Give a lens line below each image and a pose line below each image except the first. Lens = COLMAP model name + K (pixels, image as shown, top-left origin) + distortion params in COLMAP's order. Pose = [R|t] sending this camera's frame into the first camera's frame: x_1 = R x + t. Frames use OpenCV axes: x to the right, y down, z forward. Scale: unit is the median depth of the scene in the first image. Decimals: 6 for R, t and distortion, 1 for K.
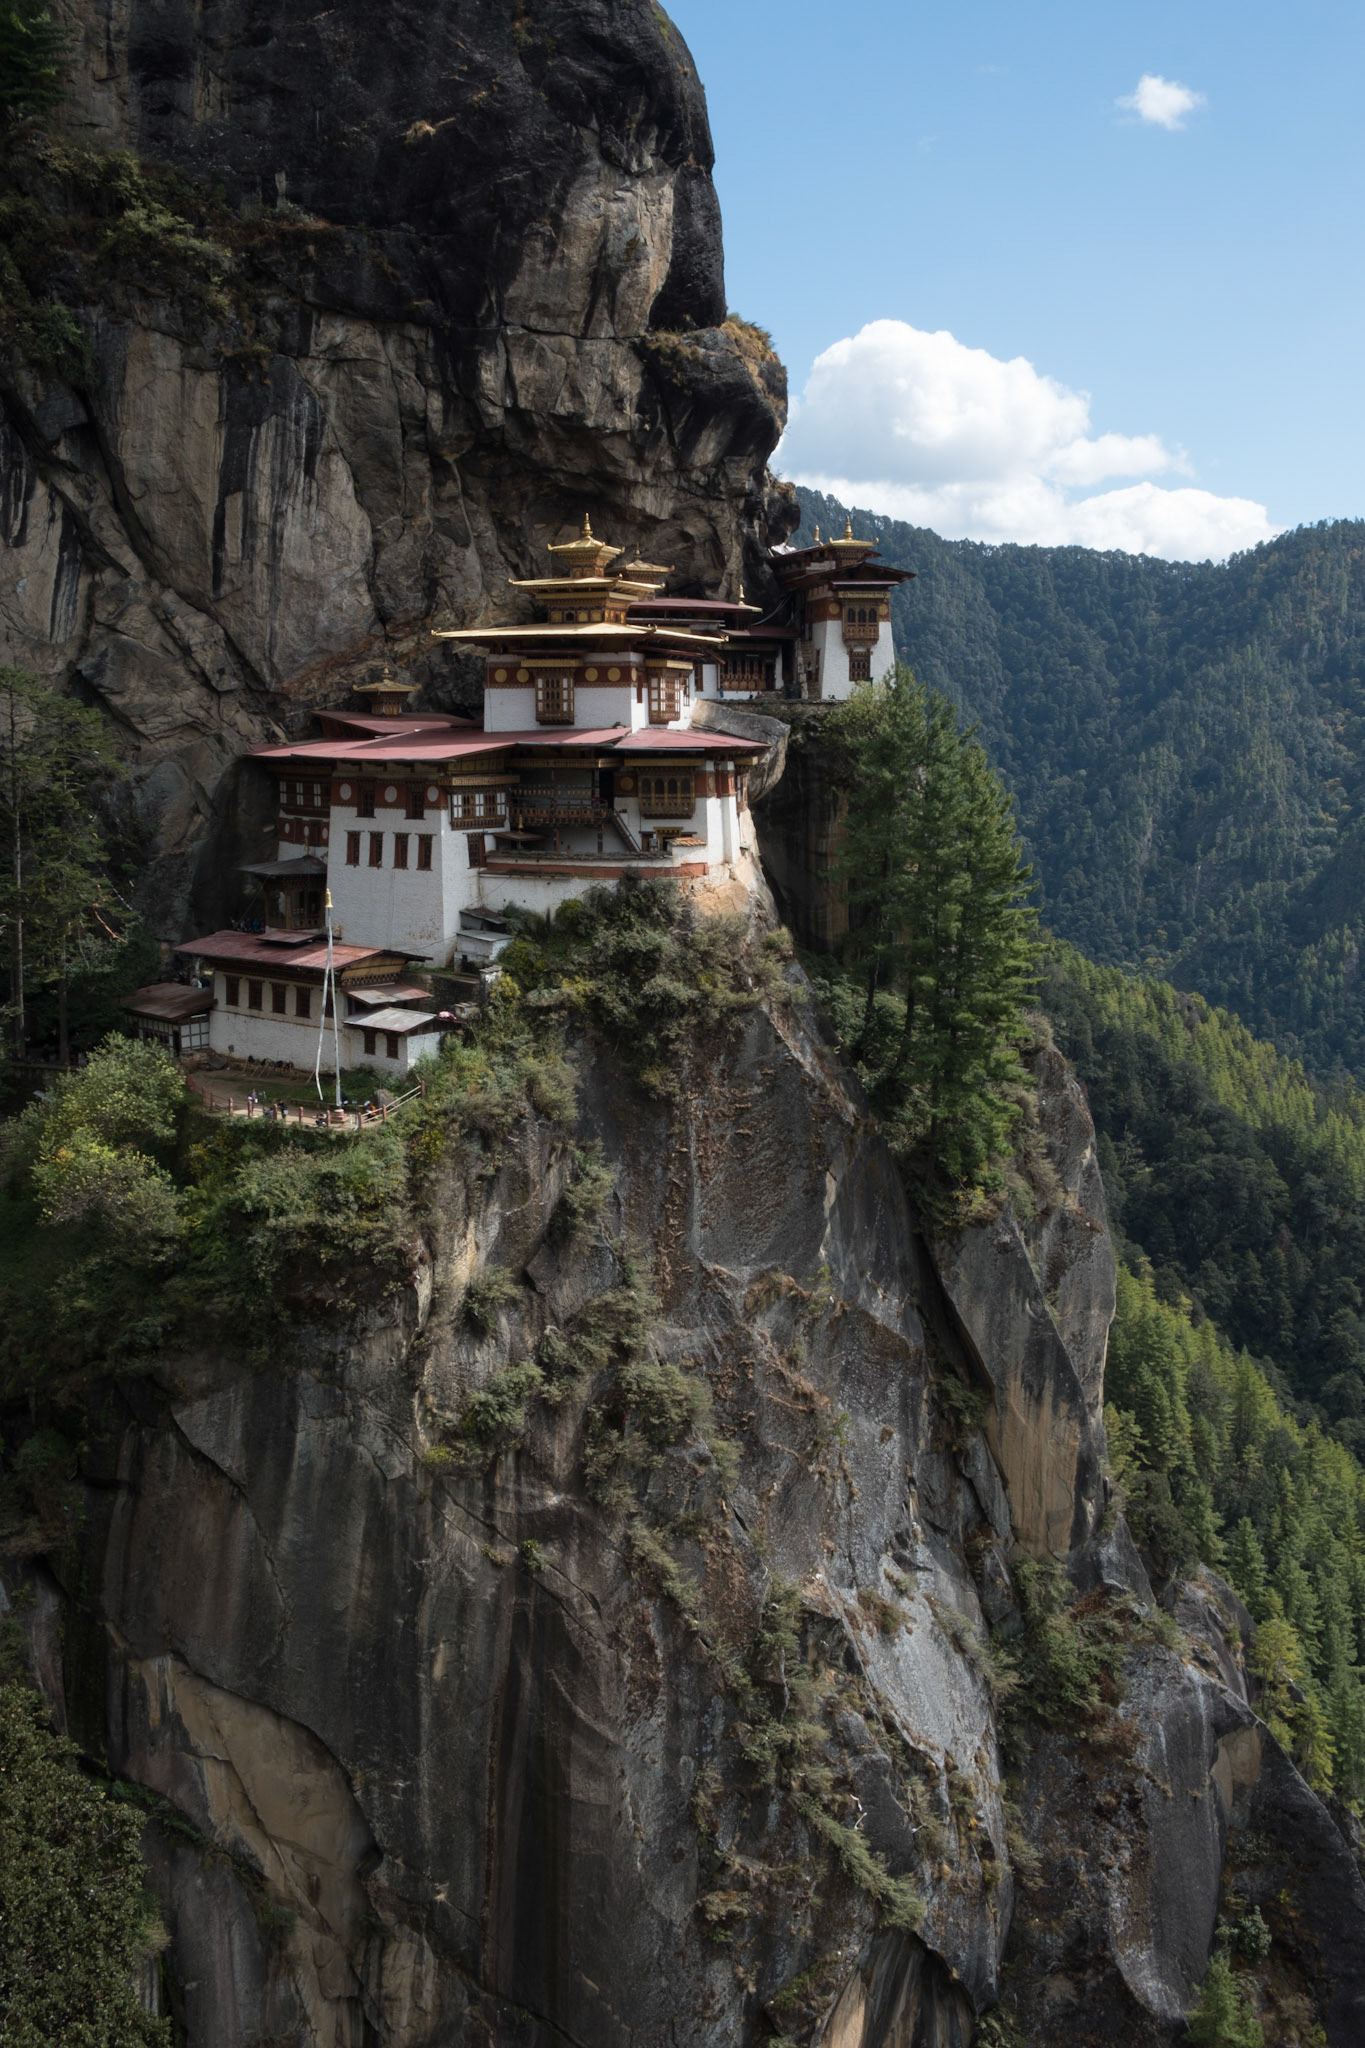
lens RADIAL K [[1938.3, 0, 674.5], [0, 1938.3, 1018.1], [0, 0, 1]] dist [-0.021094, 0.000000]
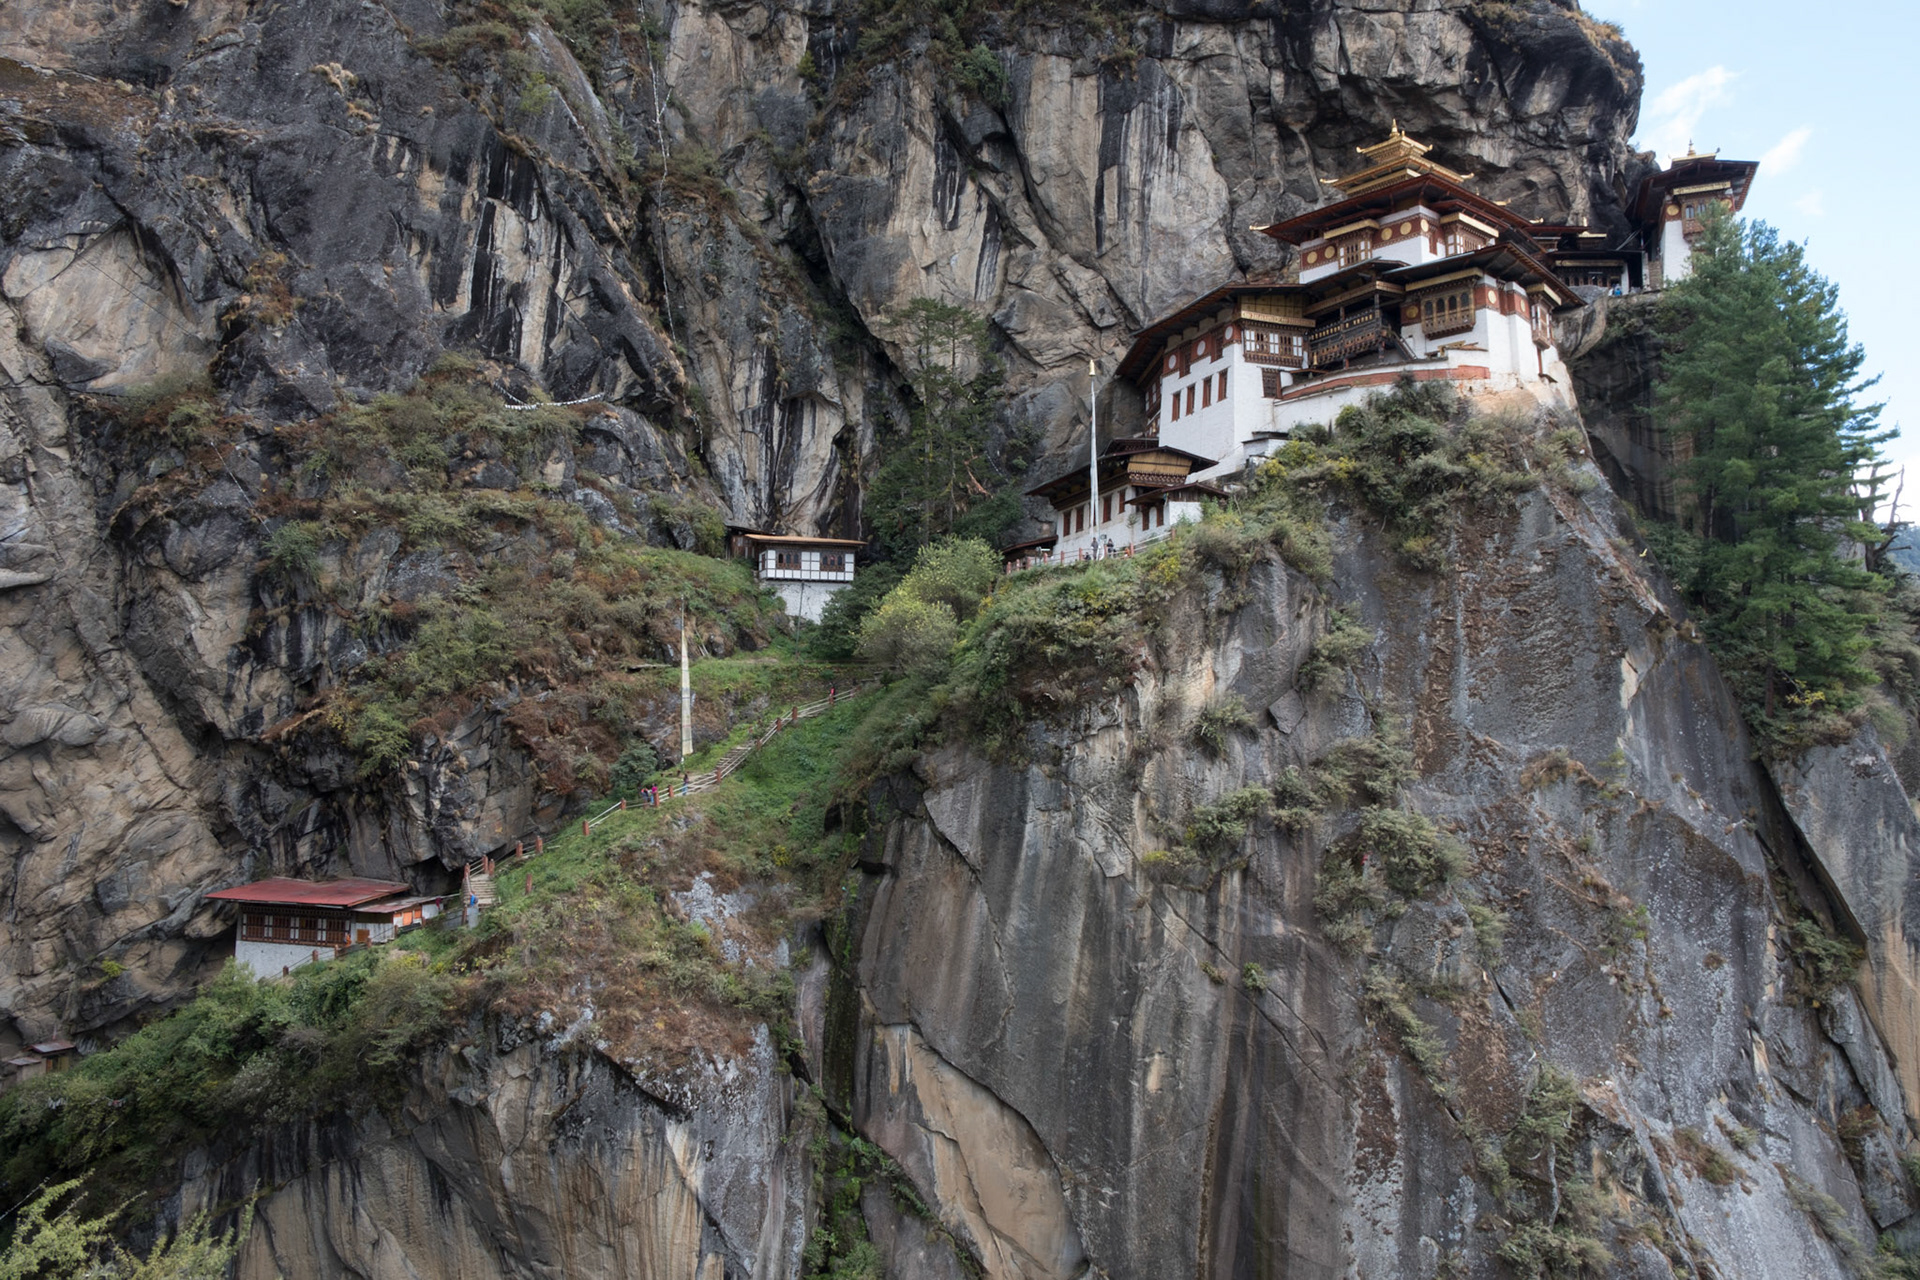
lens RADIAL K [[1453.2, 0, 954.5], [0, 1453.2, 642.8], [0, 0, 1]] dist [-0.040084, 0.029971]
pose [[0.866824, -0.038635, -0.497115, 0.143828], [-0.067547, 0.978704, -0.193846, 0.226762], [0.494018, 0.201609, 0.845754, 0.229940]]
